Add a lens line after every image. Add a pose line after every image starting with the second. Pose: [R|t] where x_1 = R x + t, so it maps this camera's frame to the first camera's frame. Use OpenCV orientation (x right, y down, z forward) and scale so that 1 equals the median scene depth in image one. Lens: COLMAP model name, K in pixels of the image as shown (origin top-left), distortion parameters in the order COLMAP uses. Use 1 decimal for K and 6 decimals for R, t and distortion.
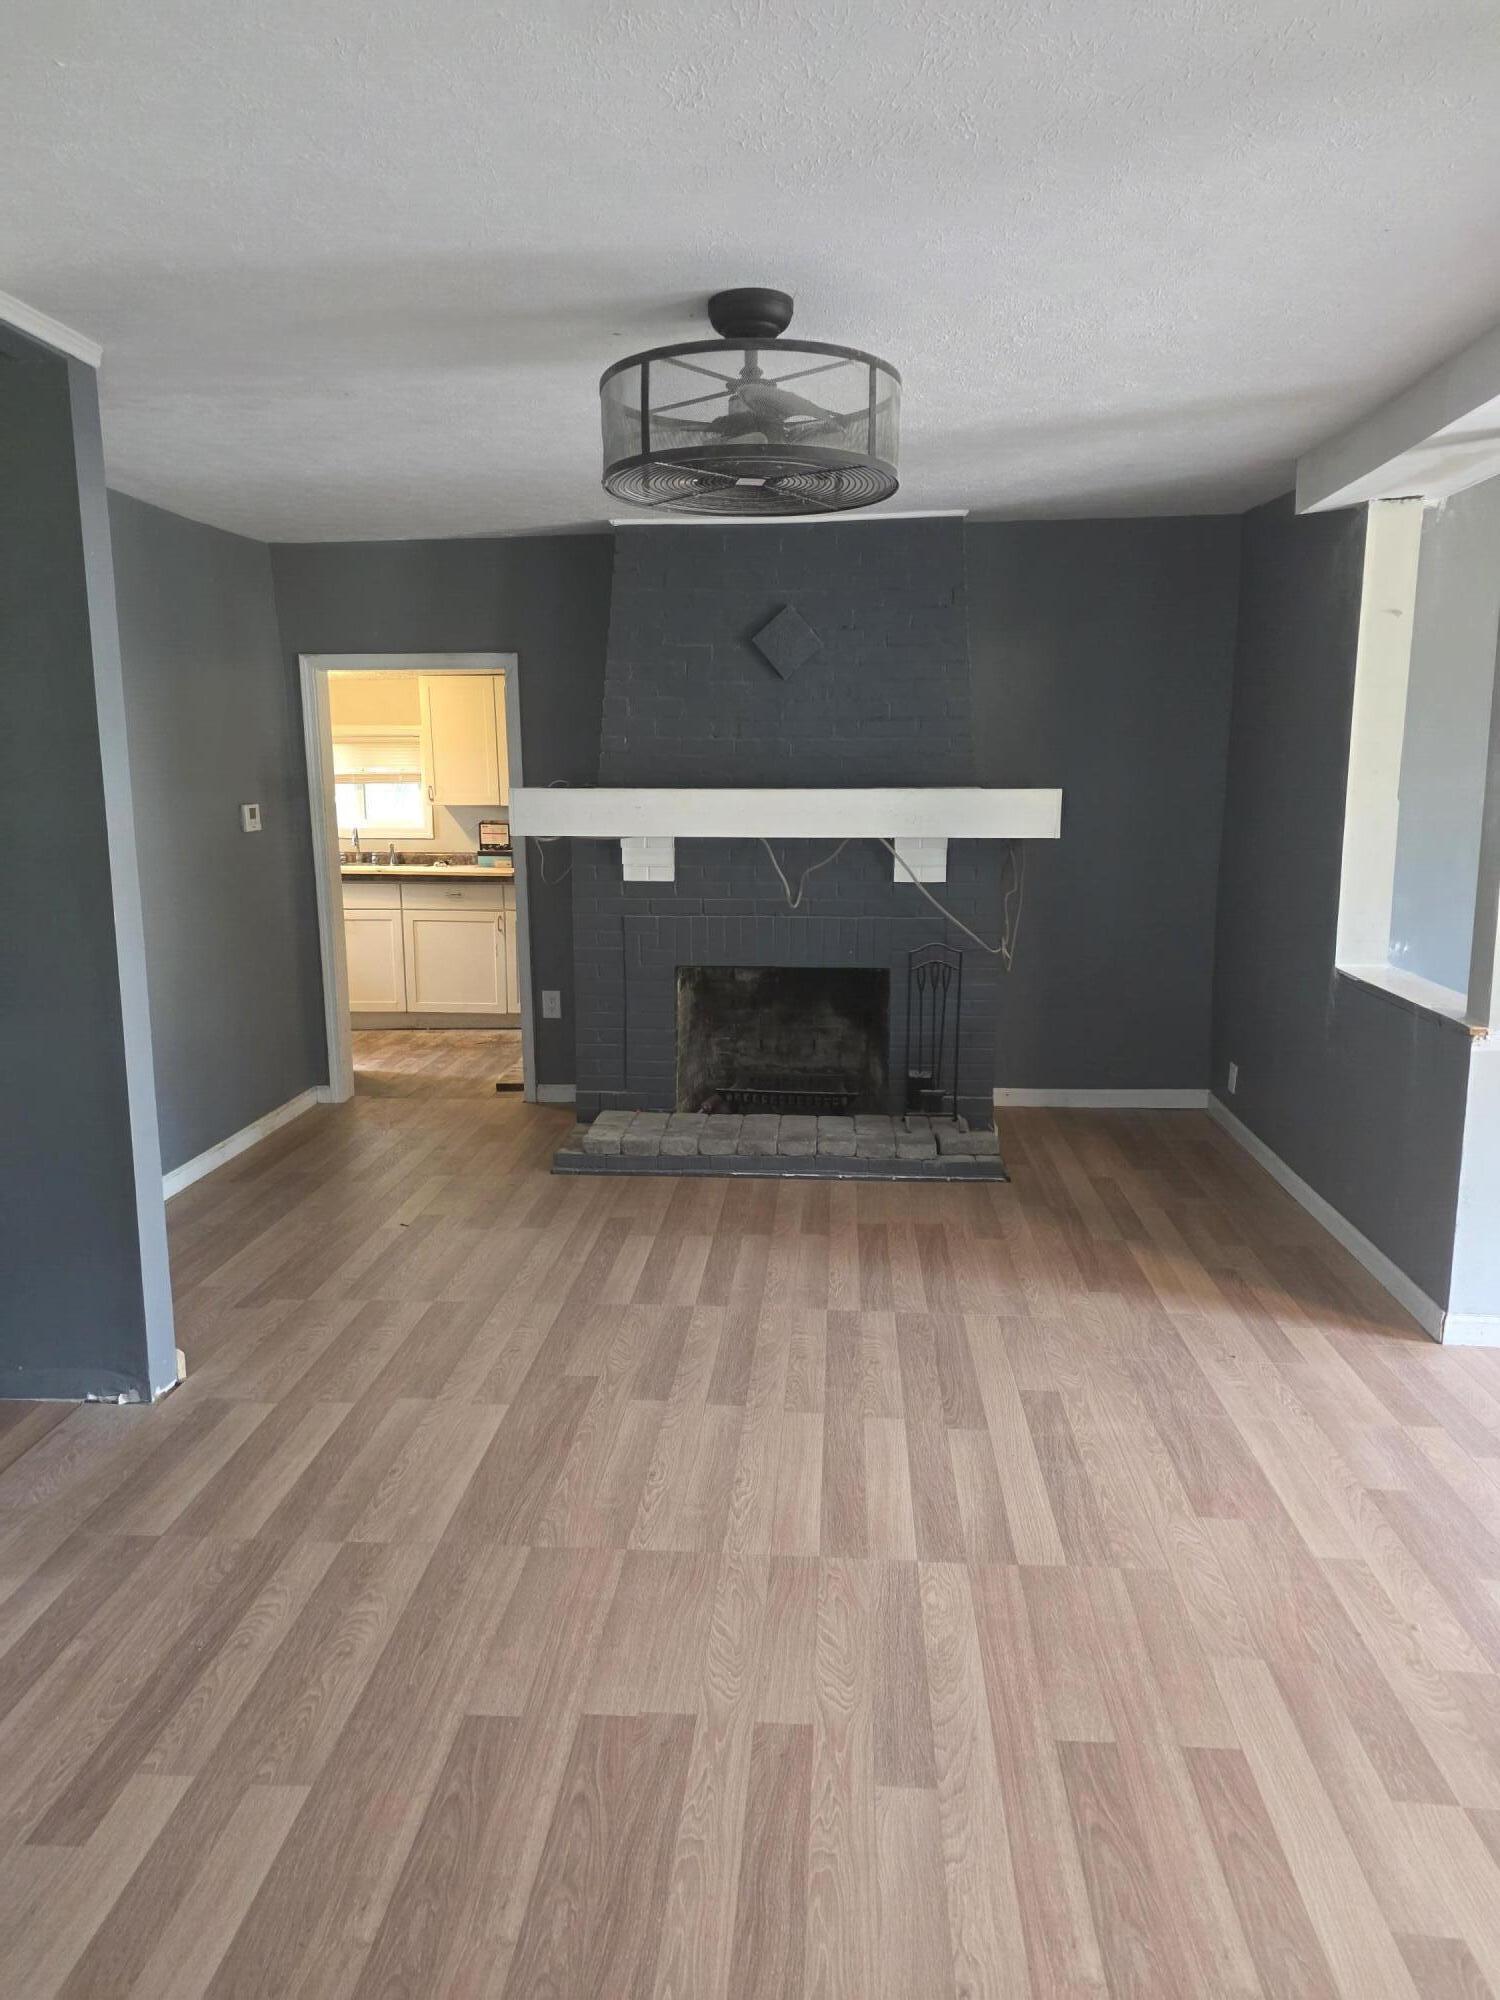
lens RADIAL K [[1320.6, 0, 750.0], [0, 1320.6, 1000.0], [0, 0, 1]] dist [0.089333, -0.072222]
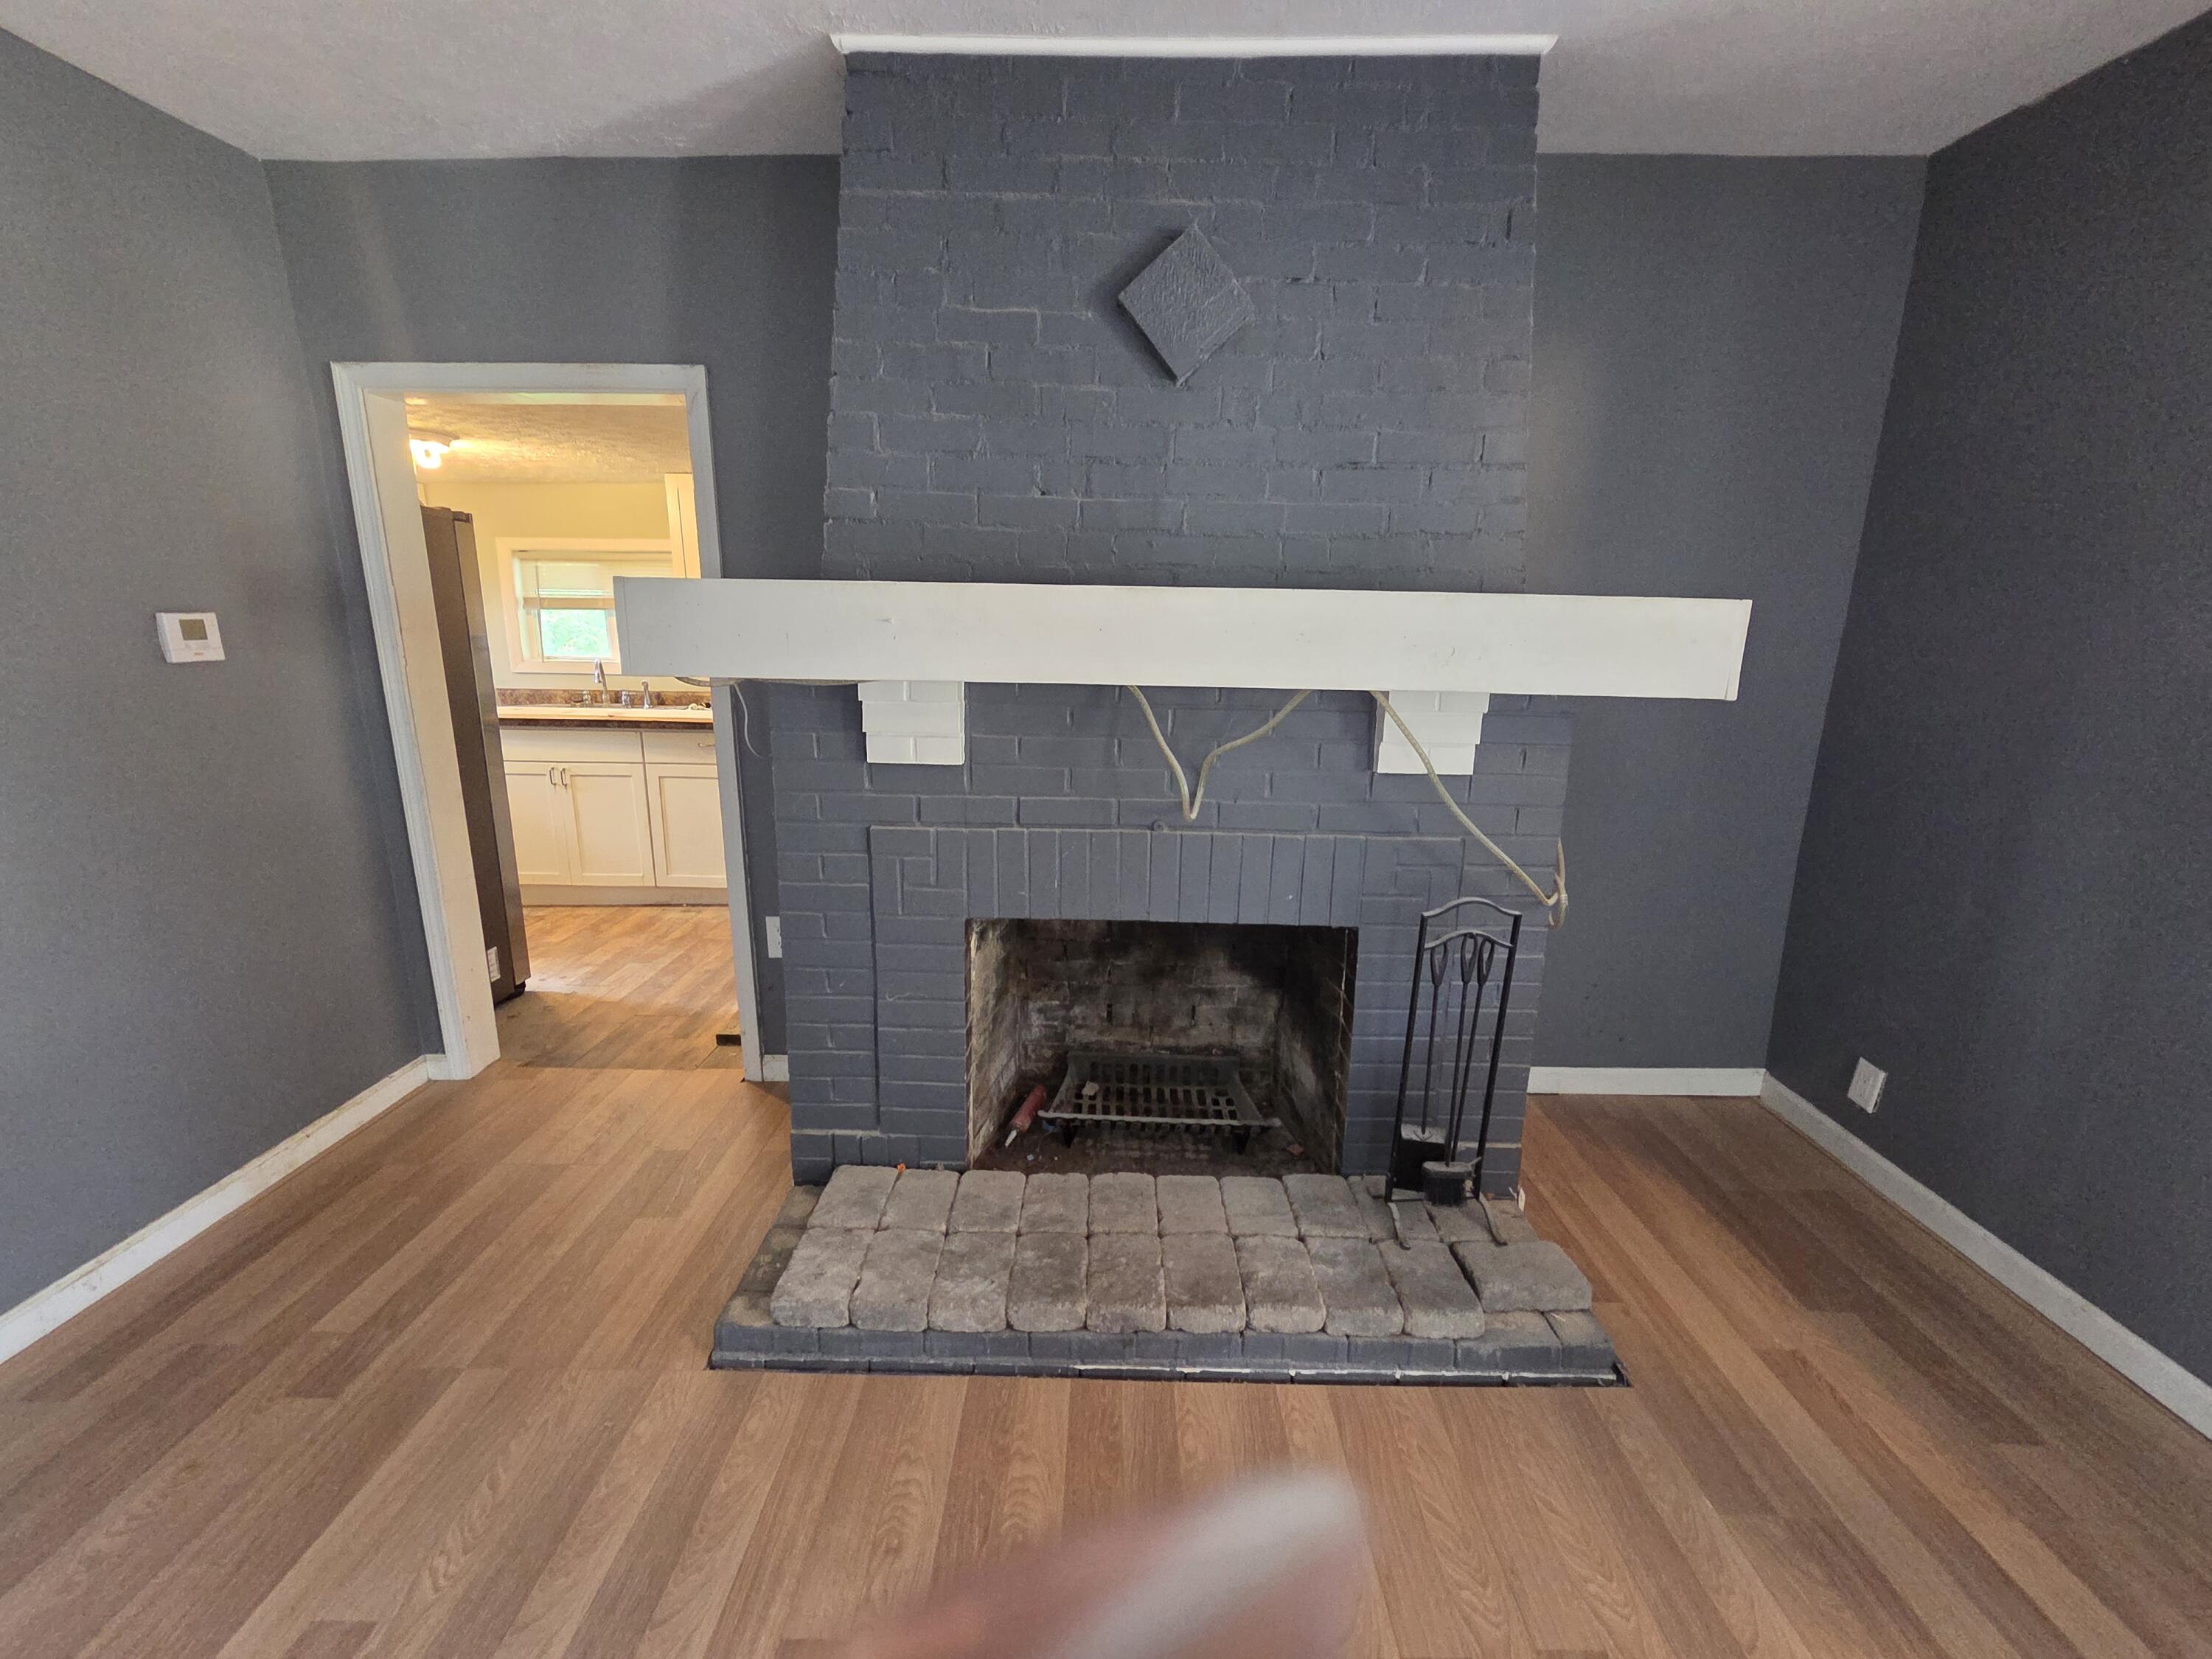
lens RADIAL K [[914.6, 0, 1099.0], [0, 914.6, 825.7], [0, 0, 1]] dist [-0.002815, -0.000415]
pose [[0.998490, 0.005673, 0.054641, -0.024364], [-0.007925, 0.999124, 0.041090, -0.085337], [-0.054360, -0.041461, 0.997660, 0.663554]]
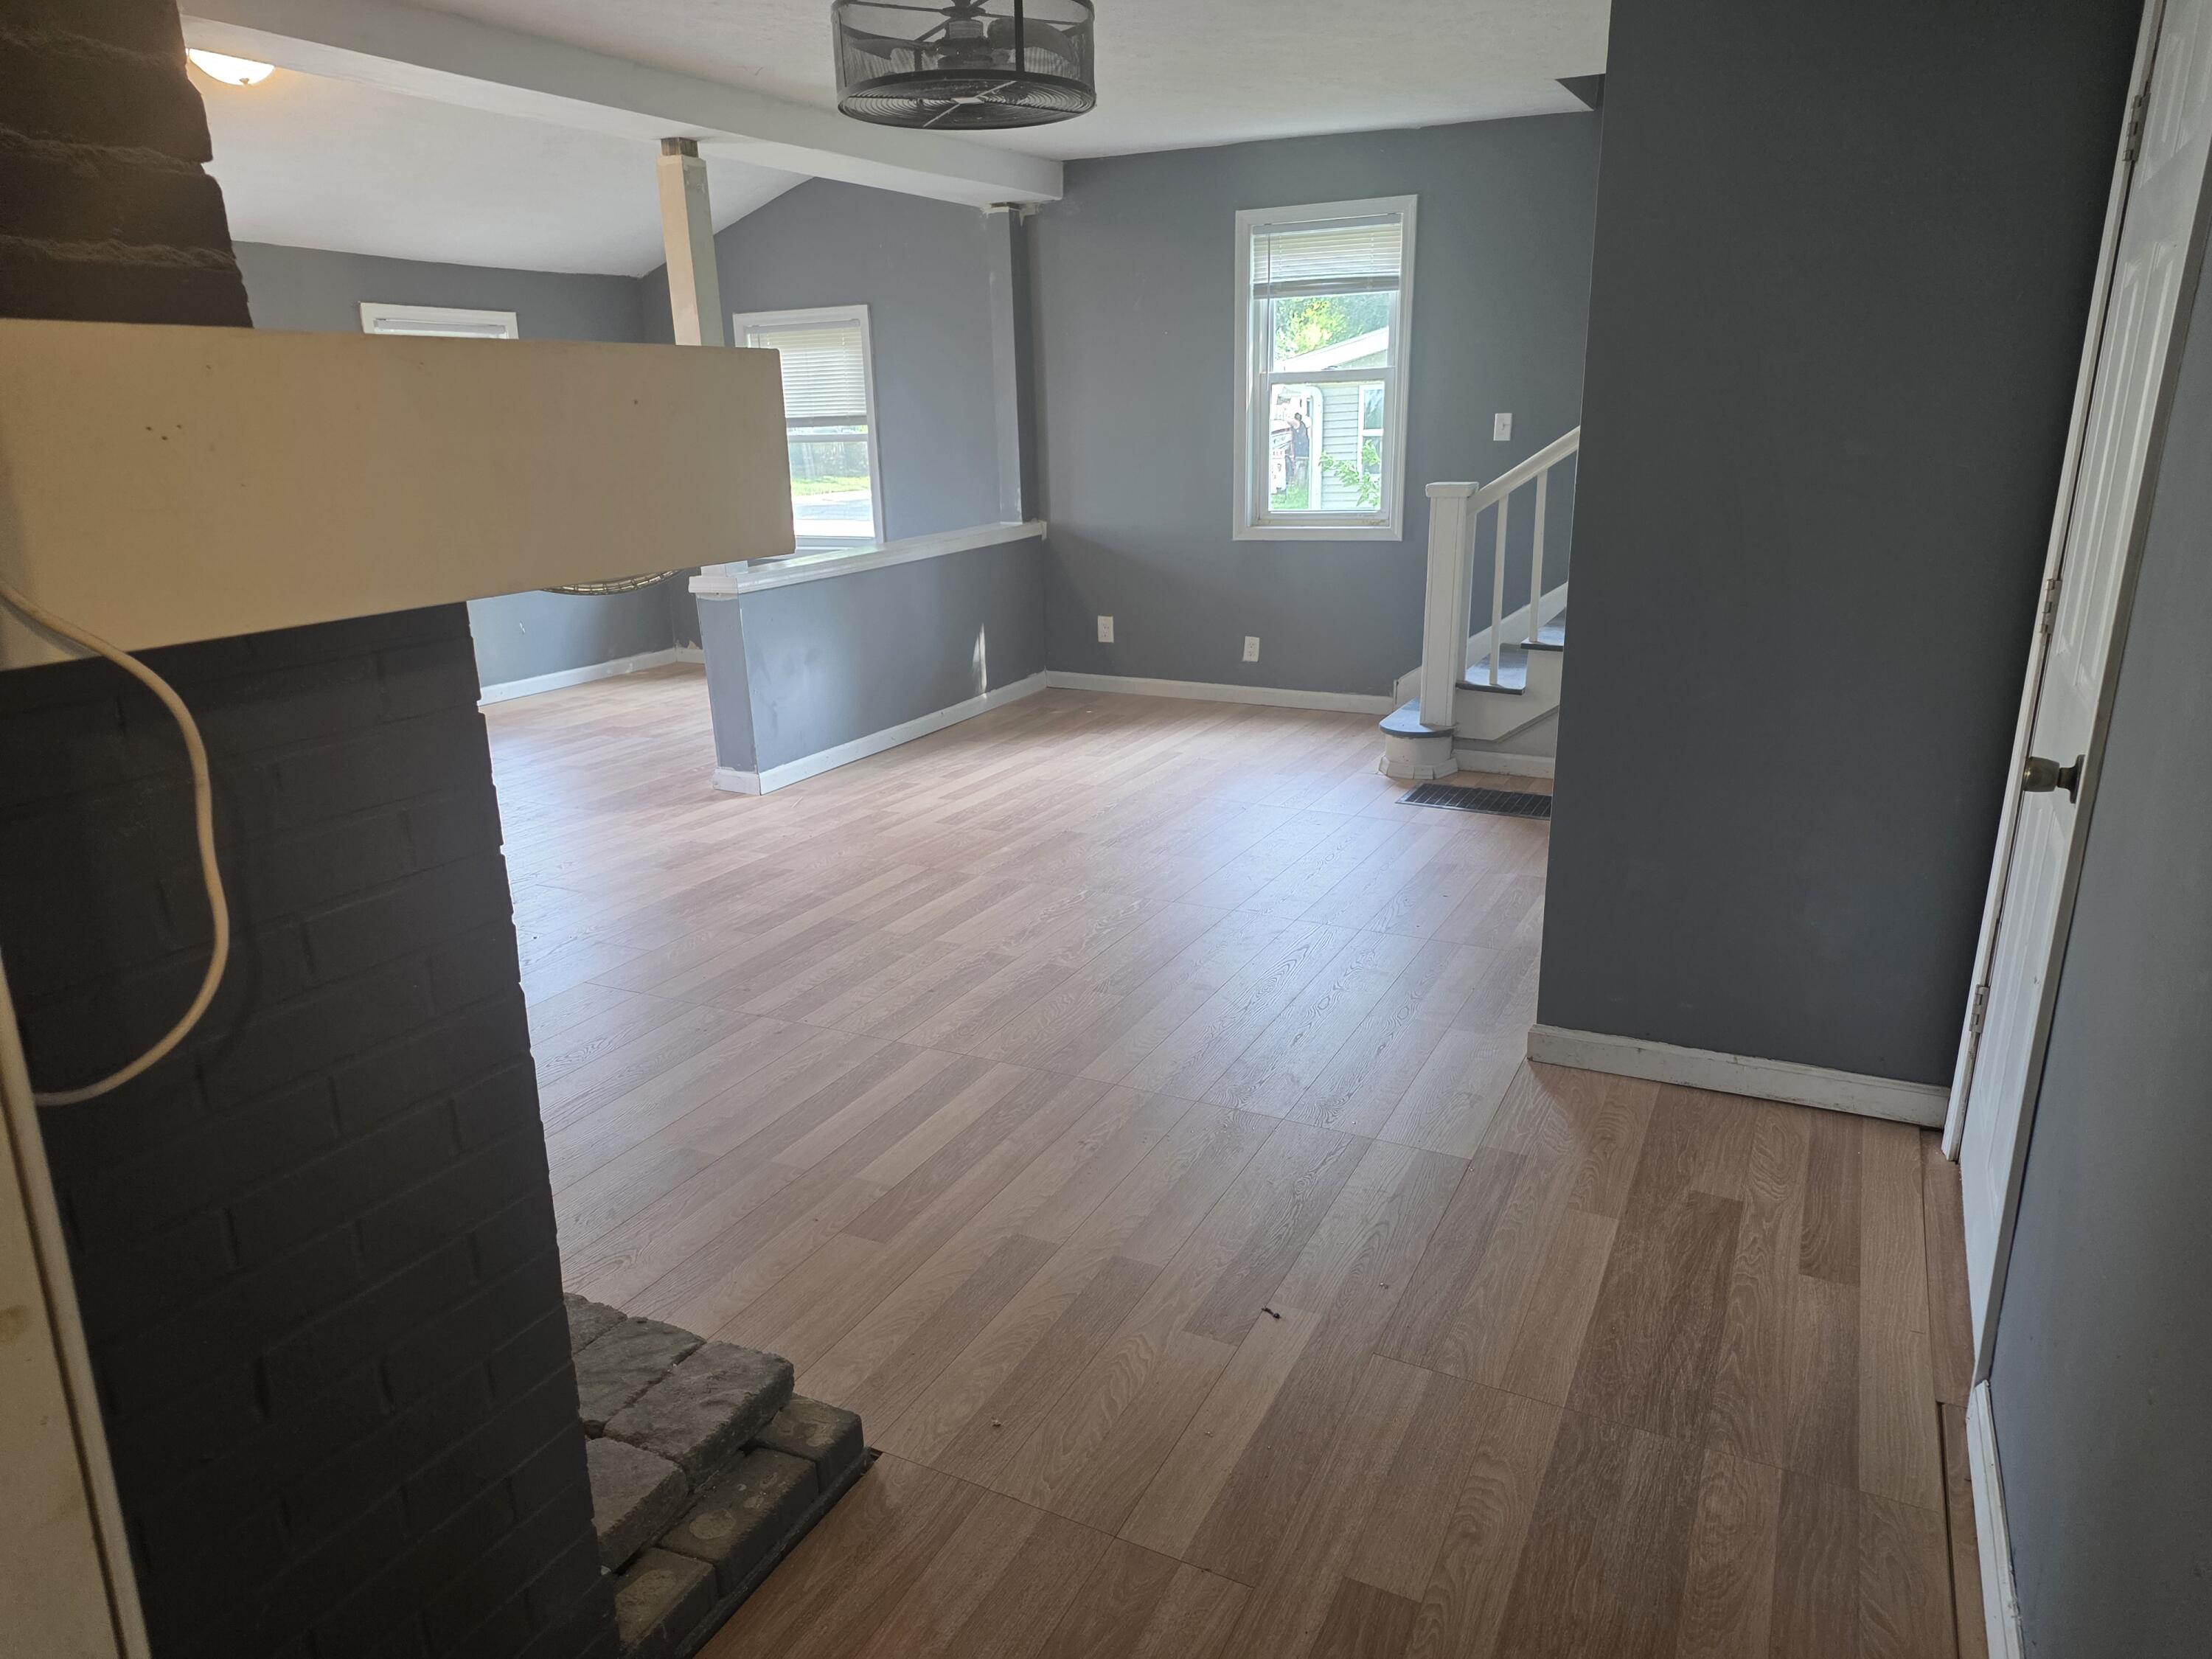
lens RADIAL K [[1460.6, 0, 1106.0], [0, 1460.6, 829.5], [0, 0, 1]] dist [0.089333, -0.072222]
pose [[-0.927724, -0.080413, 0.364502, -0.345670], [0.085520, 0.904753, 0.417262, -0.189980], [-0.363337, 0.418276, -0.832485, 1.252821]]
